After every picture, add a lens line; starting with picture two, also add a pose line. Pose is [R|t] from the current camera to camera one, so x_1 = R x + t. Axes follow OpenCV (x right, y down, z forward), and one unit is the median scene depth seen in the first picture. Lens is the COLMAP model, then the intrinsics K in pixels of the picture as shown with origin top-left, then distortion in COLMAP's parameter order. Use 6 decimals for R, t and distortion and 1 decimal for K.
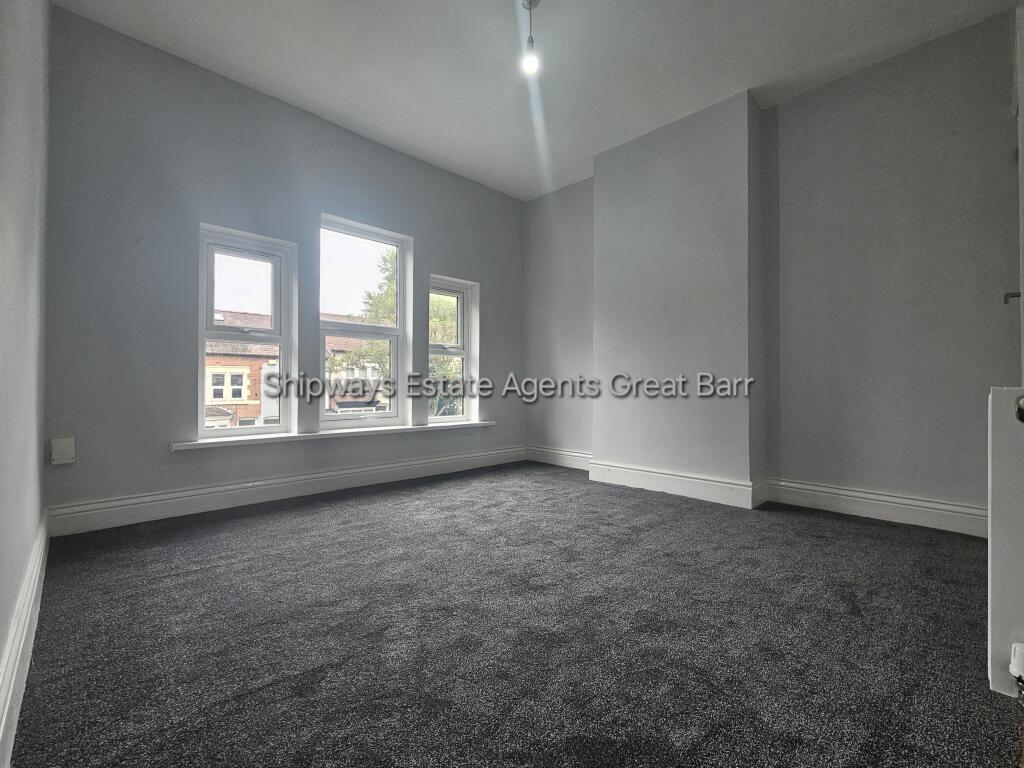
lens RADIAL K [[430.8, 0, 511.1], [0, 430.8, 380.7], [0, 0, 1]] dist [-0.000394, 0.000992]
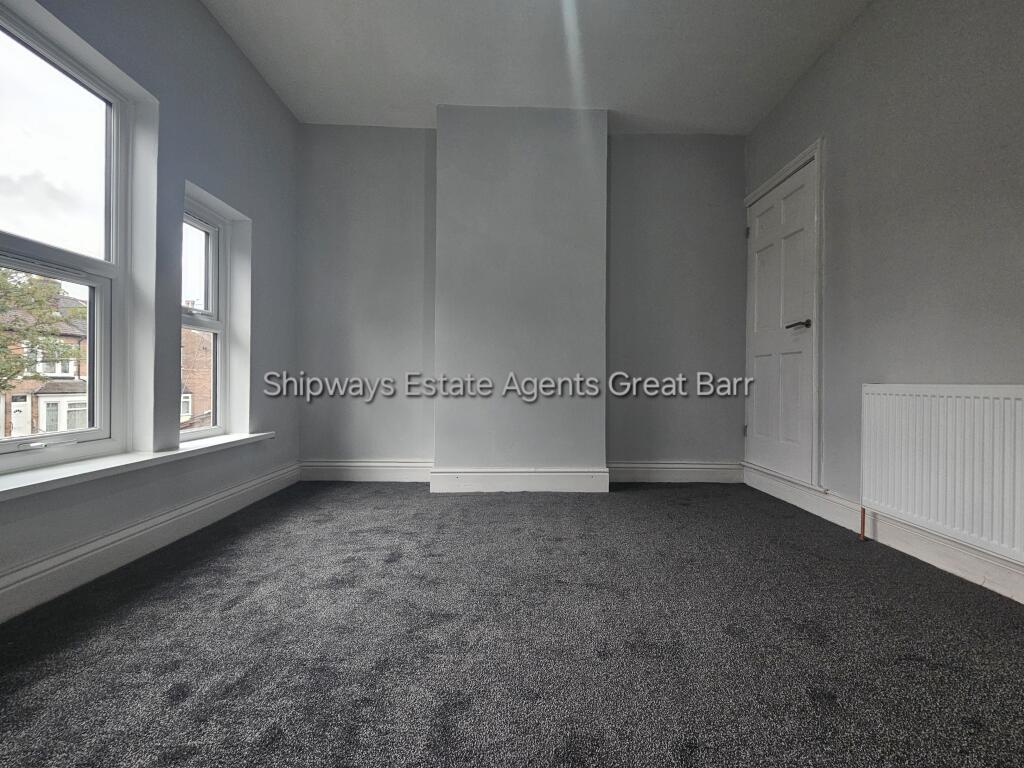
lens RADIAL K [[430.8, 0, 511.1], [0, 430.8, 380.7], [0, 0, 1]] dist [-0.000394, 0.000992]
pose [[0.698087, 0.005755, 0.715990, -0.402984], [-0.013291, 0.999900, 0.004921, 0.009703], [-0.715889, -0.012952, 0.698094, 0.407681]]
